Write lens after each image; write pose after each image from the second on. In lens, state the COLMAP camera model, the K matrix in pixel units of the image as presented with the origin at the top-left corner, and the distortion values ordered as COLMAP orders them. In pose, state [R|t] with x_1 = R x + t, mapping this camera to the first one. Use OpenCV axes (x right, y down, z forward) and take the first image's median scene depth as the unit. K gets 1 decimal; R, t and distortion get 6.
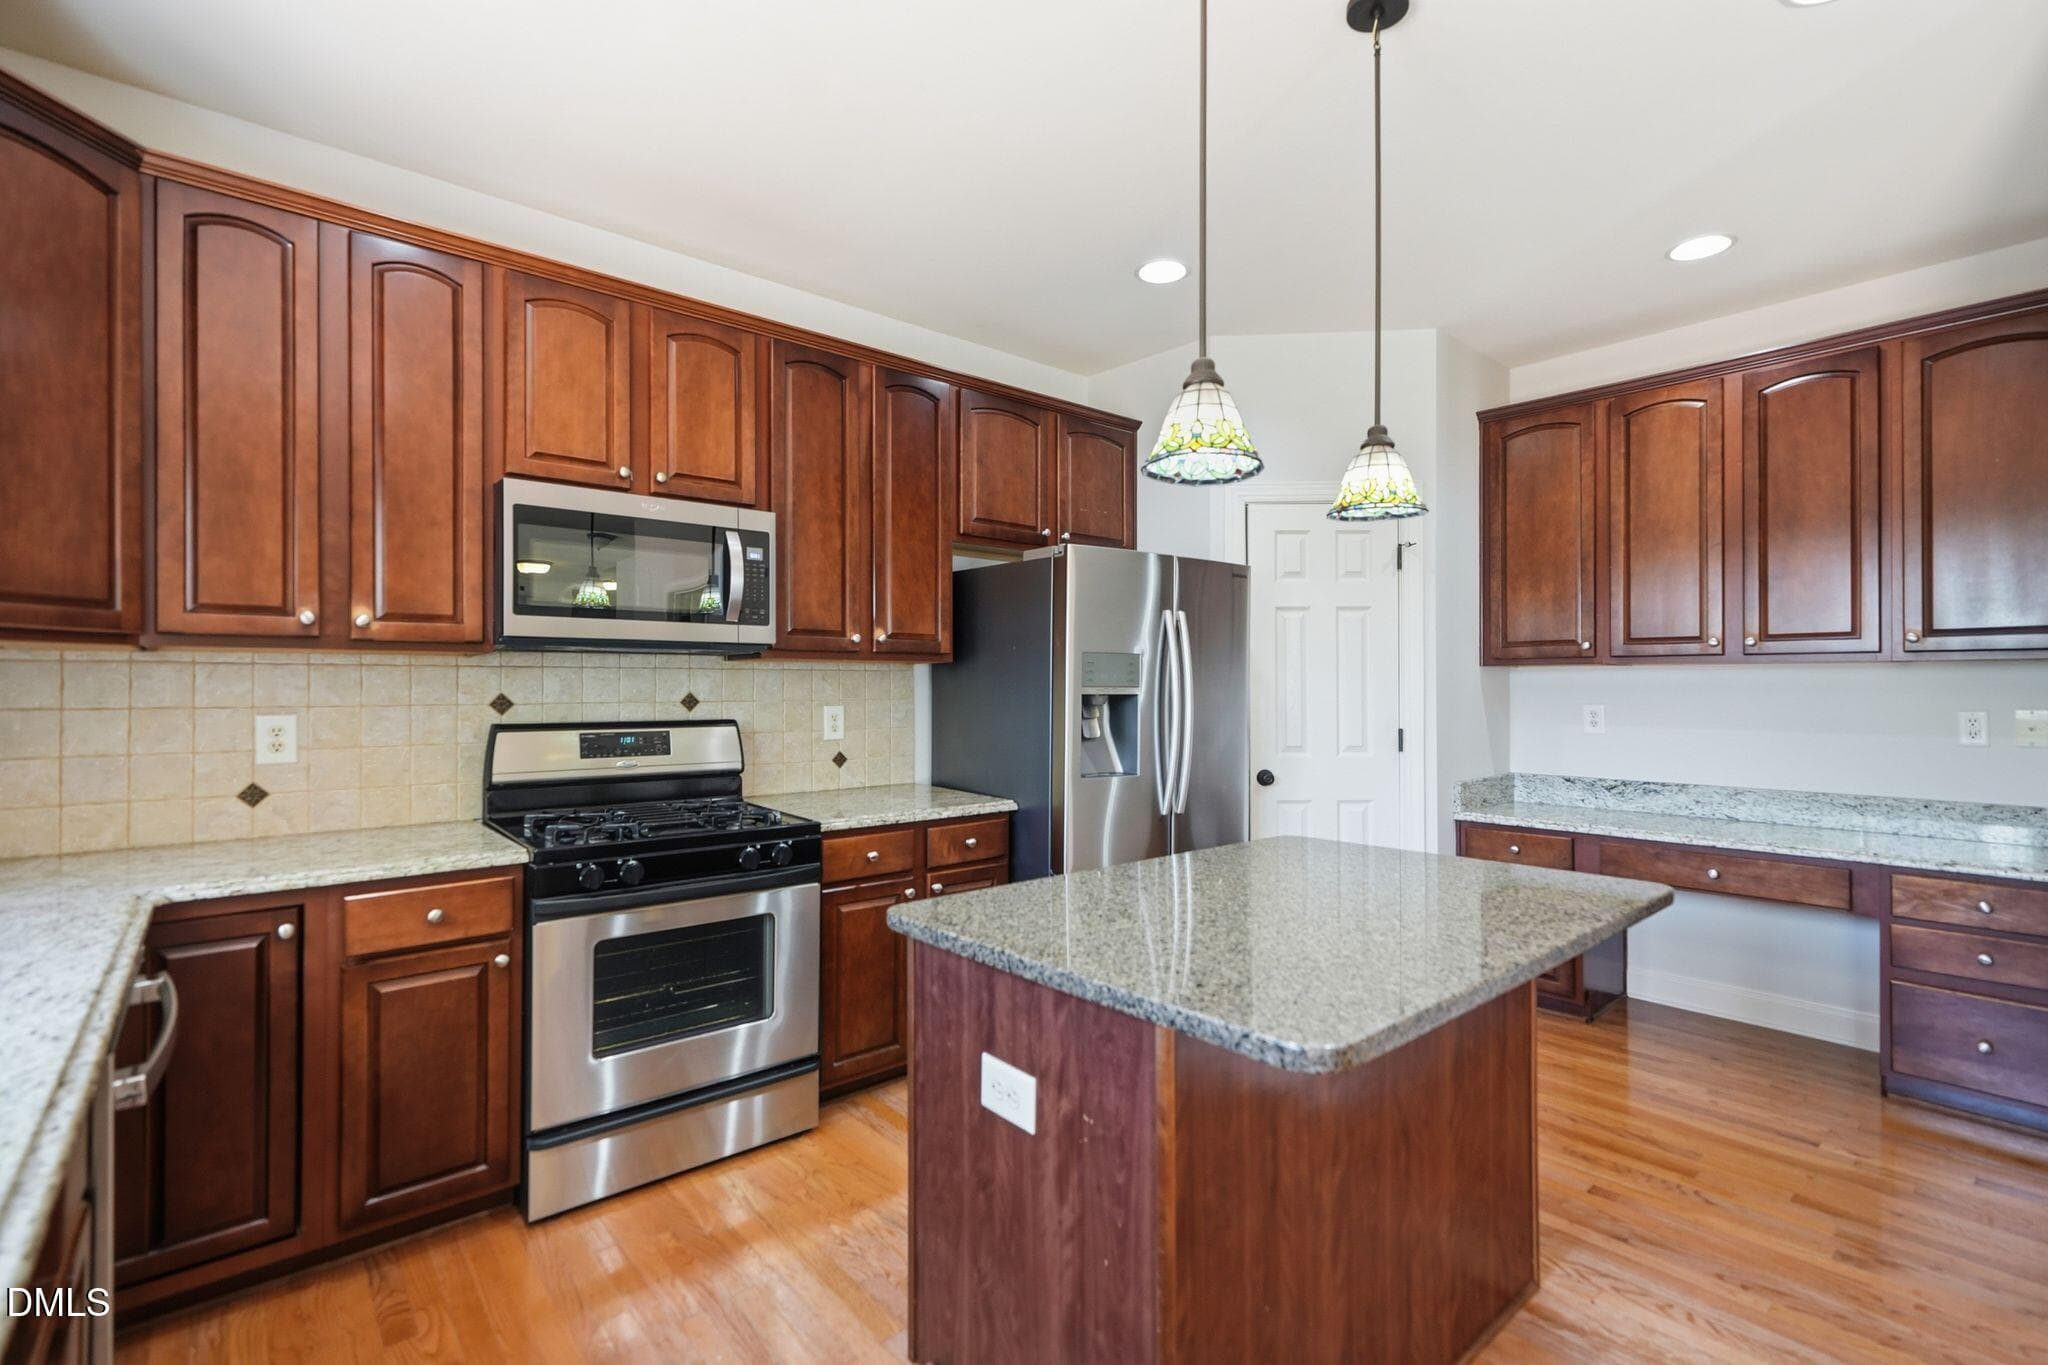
lens RADIAL K [[924.4, 0, 1028.4], [0, 924.4, 682.6], [0, 0, 1]] dist [-0.000781, 0.001889]
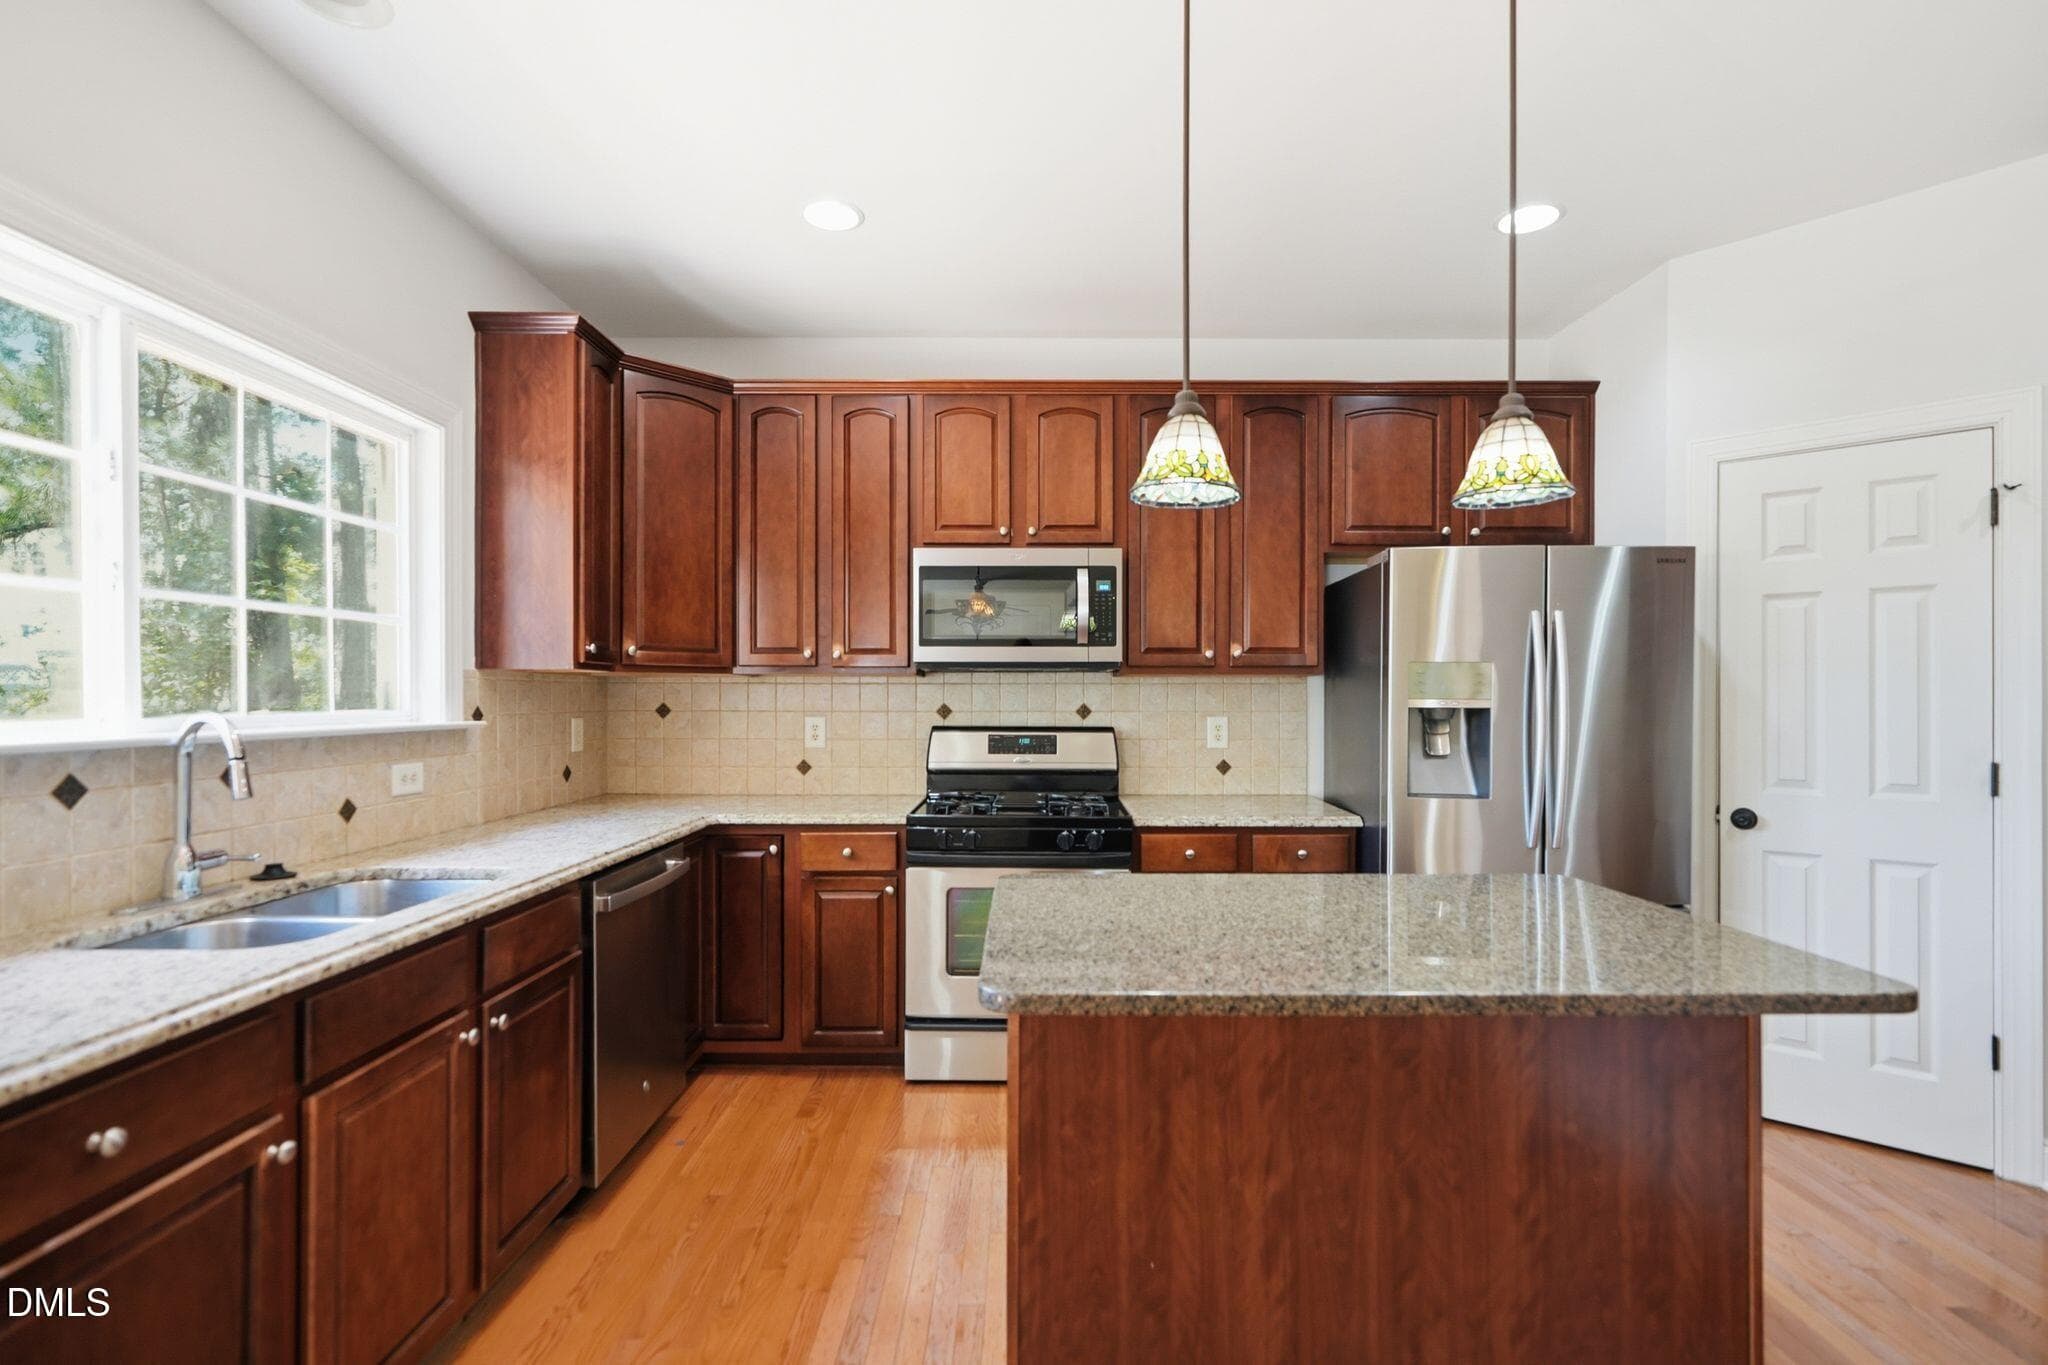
lens RADIAL K [[951.5, 0, 1034.1], [0, 951.5, 702.4], [0, 0, 1]] dist [-0.003360, 0.000655]
pose [[0.758270, 0.003665, -0.651930, 0.440459], [0.001148, 0.999975, 0.006958, 0.000539], [0.651939, -0.006025, 0.758247, 0.027508]]
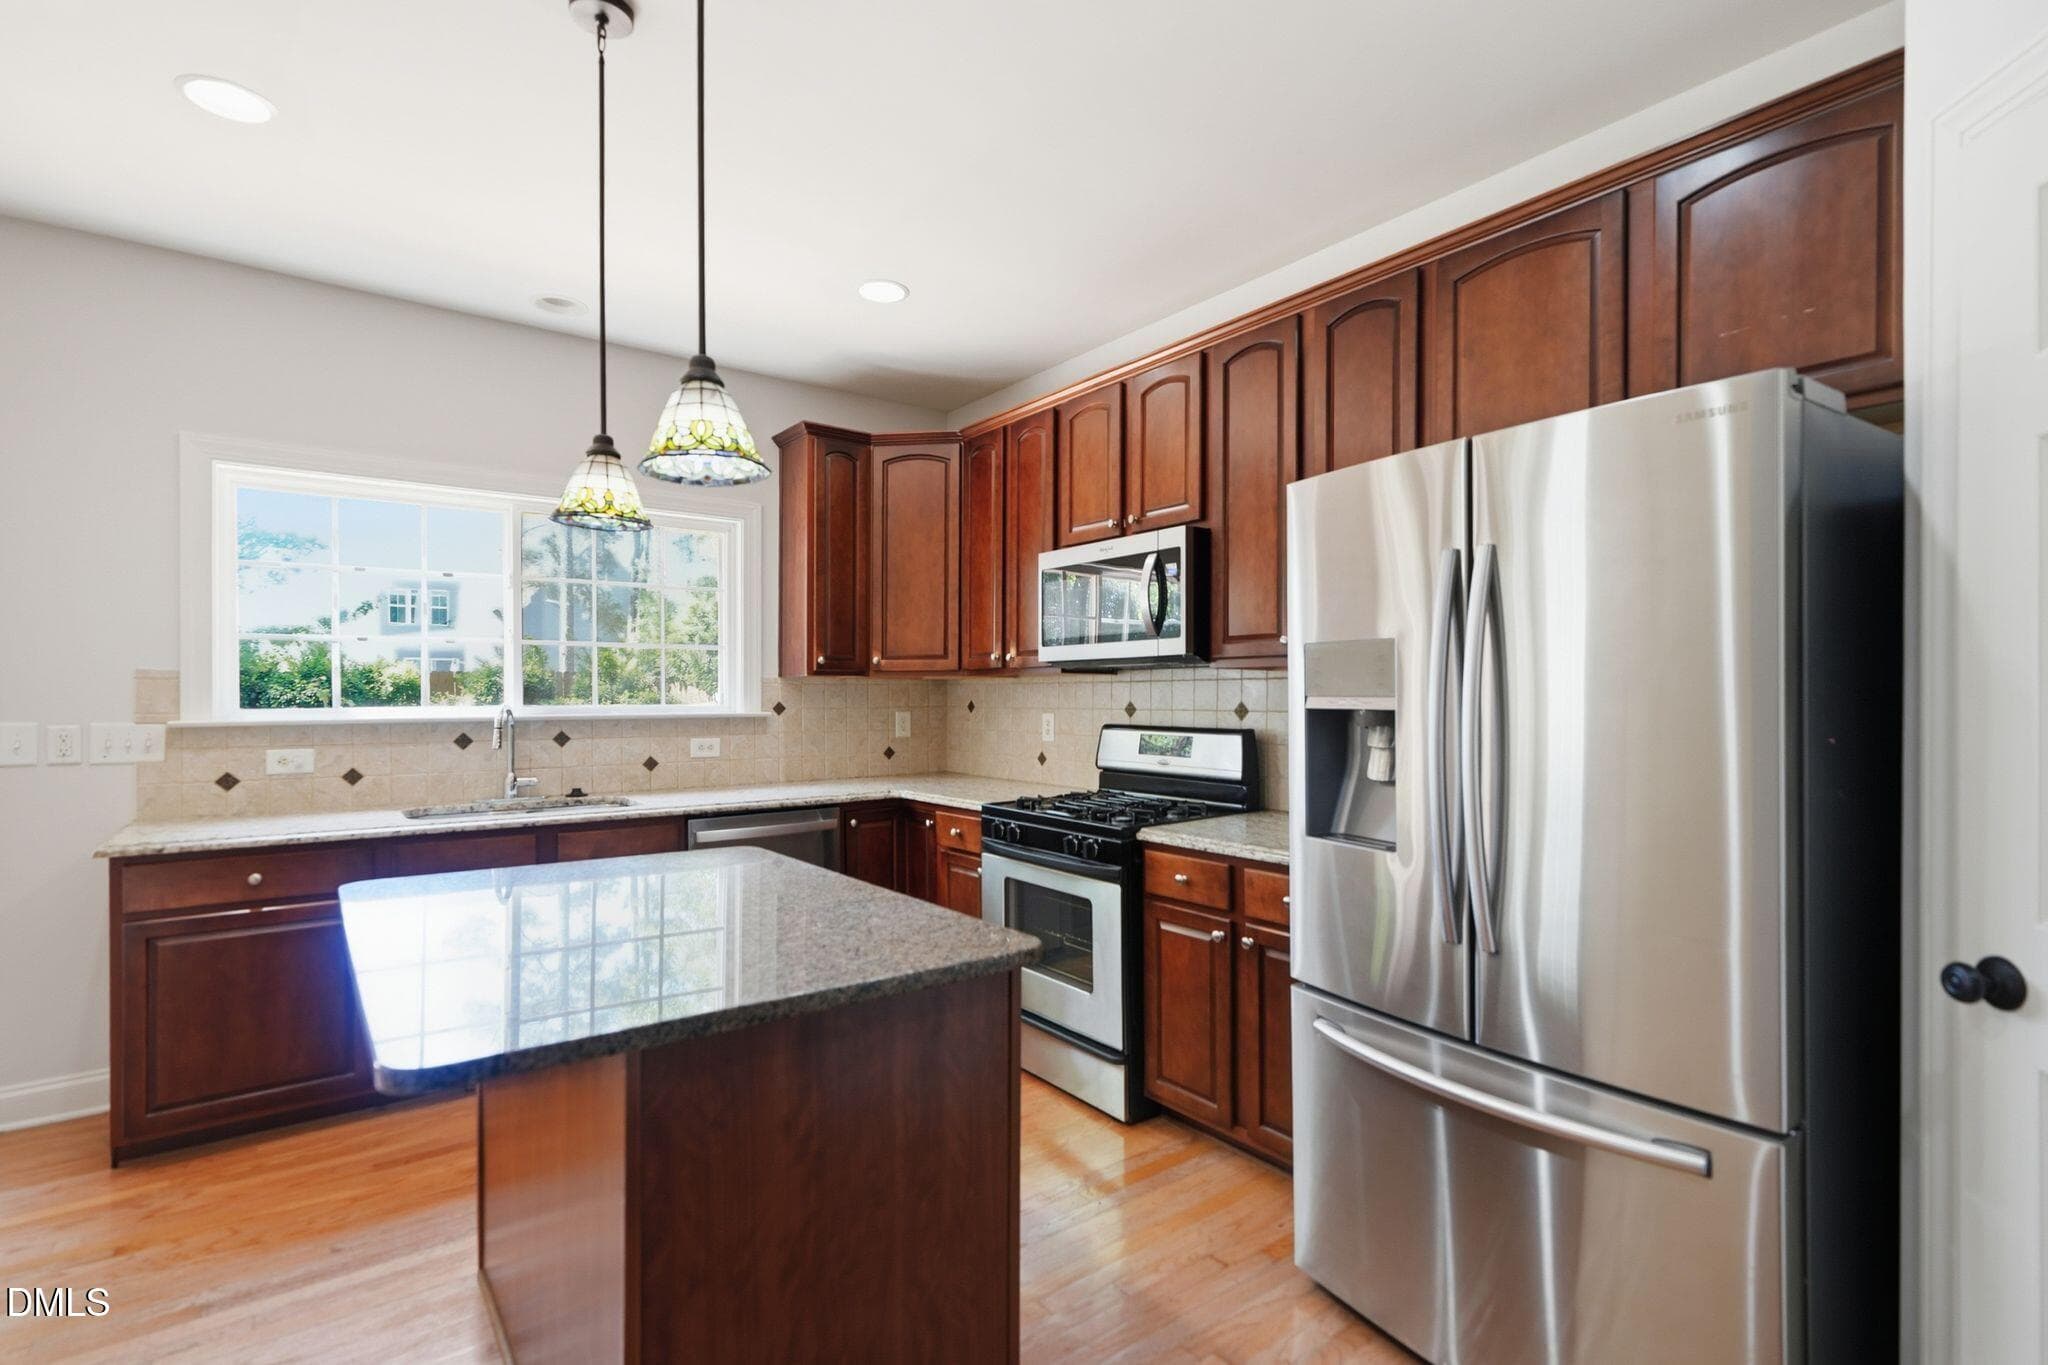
lens RADIAL K [[951.5, 0, 1034.8], [0, 951.5, 694.3], [0, 0, 1]] dist [-0.003360, 0.000655]
pose [[-0.052118, -0.001123, -0.998640, 0.821949], [0.004160, 0.999990, -0.001341, 0.002717], [0.998632, -0.004224, -0.052113, 0.935713]]
